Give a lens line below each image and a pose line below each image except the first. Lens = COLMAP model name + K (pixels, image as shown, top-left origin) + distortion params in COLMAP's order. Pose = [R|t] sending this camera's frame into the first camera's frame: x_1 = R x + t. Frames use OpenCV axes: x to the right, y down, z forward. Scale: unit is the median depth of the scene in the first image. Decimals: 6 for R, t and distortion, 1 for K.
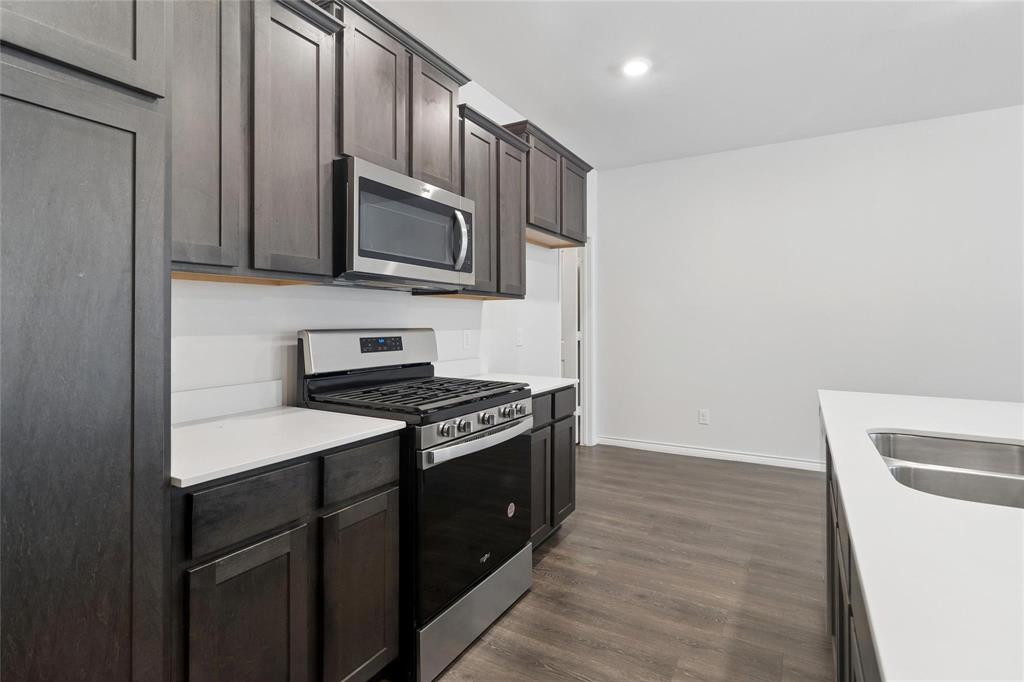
lens RADIAL K [[498.6, 0, 514.4], [0, 498.6, 319.7], [0, 0, 1]] dist [-0.000648, -0.000057]
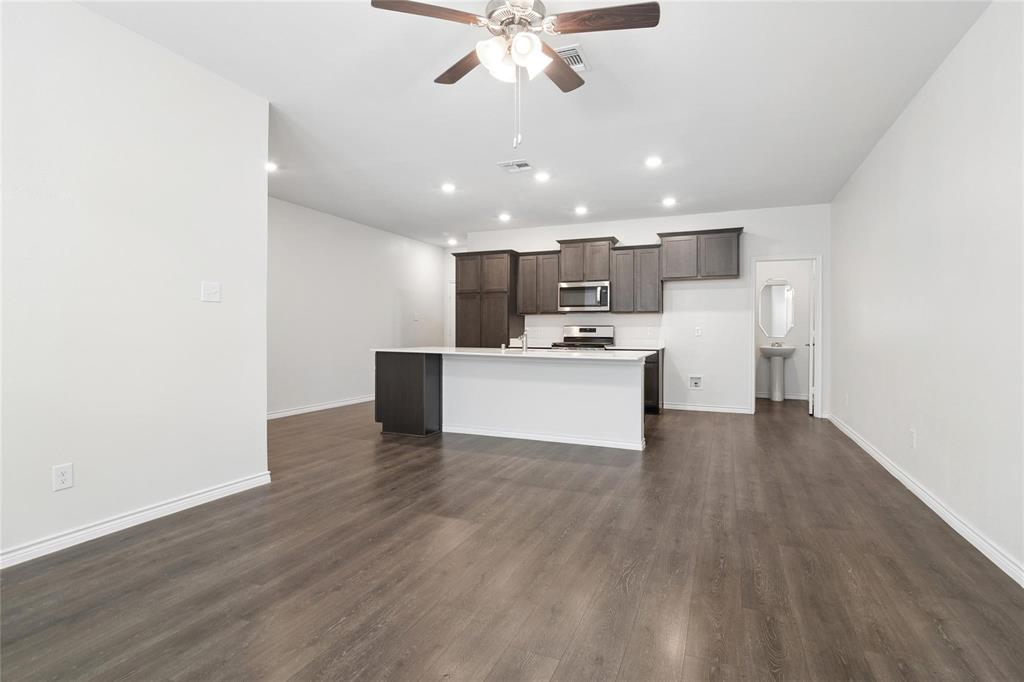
lens RADIAL K [[497.0, 0, 512.0], [0, 497.0, 326.9], [0, 0, 1]] dist [-0.000343, 0.001102]
pose [[0.116208, -0.008697, -0.993187, 2.847717], [0.001488, 0.999962, -0.008582, 0.053040], [0.993224, -0.000481, 0.116217, 0.113132]]
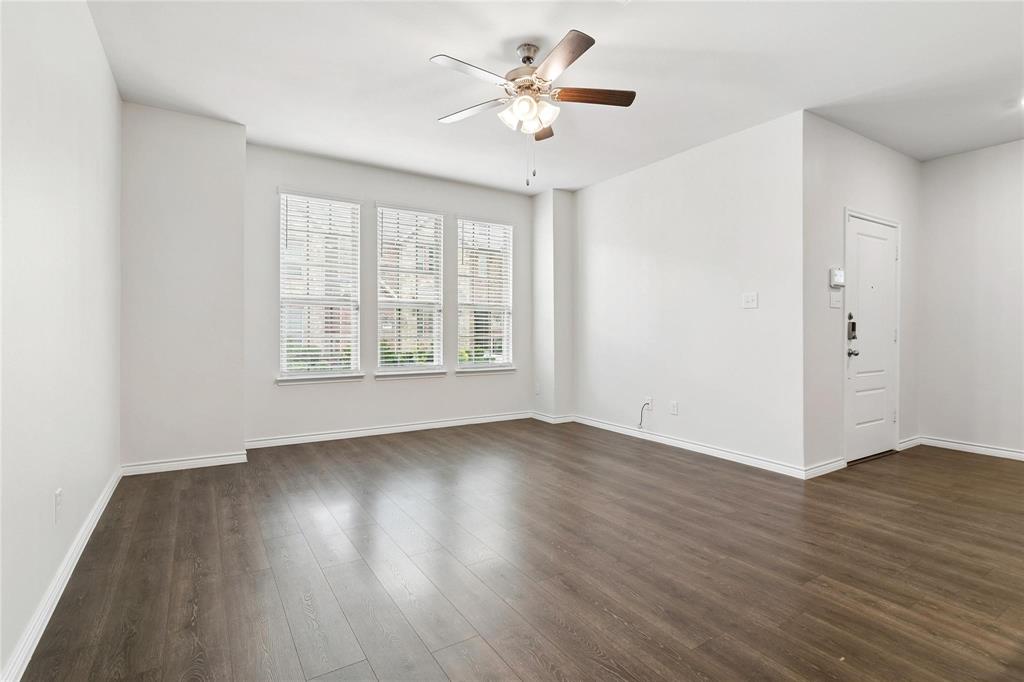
lens RADIAL K [[497.0, 0, 512.0], [0, 497.0, 326.9], [0, 0, 1]] dist [-0.000343, 0.001102]
pose [[-0.885604, -0.003673, 0.464426, 1.310775], [-0.008725, 0.999924, -0.008728, 0.064098], [-0.464359, -0.011781, -0.885569, 1.360438]]
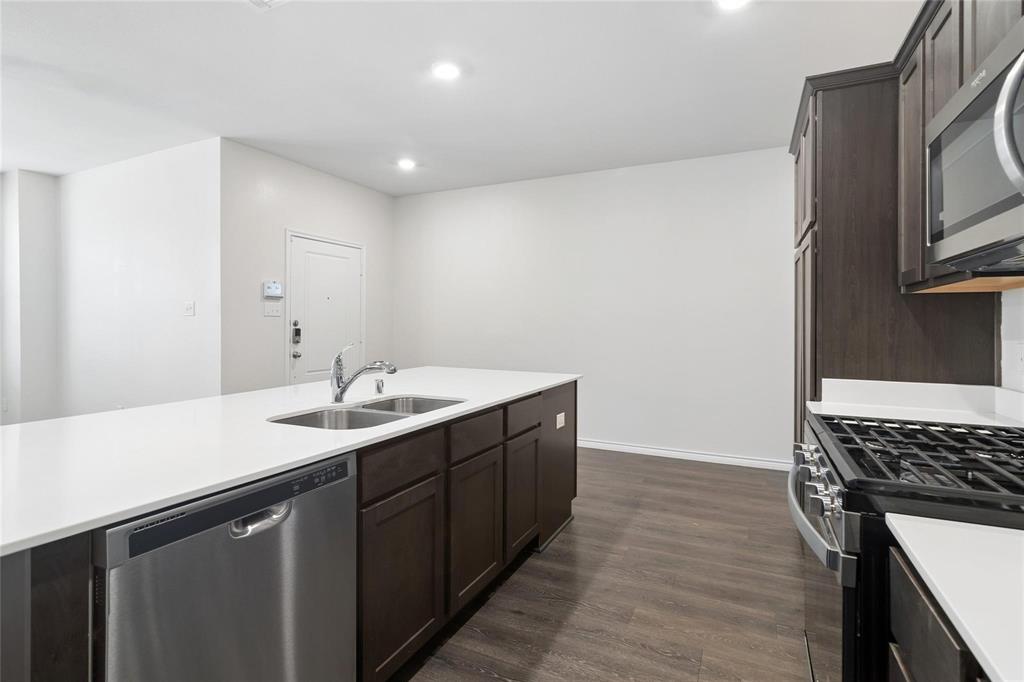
lens RADIAL K [[497.0, 0, 512.0], [0, 497.0, 326.9], [0, 0, 1]] dist [-0.000343, 0.001102]
pose [[-0.997538, -0.006293, -0.069846, 0.331945], [-0.006185, 0.999979, -0.001754, 0.013152], [0.069856, -0.001318, -0.997556, 1.331665]]
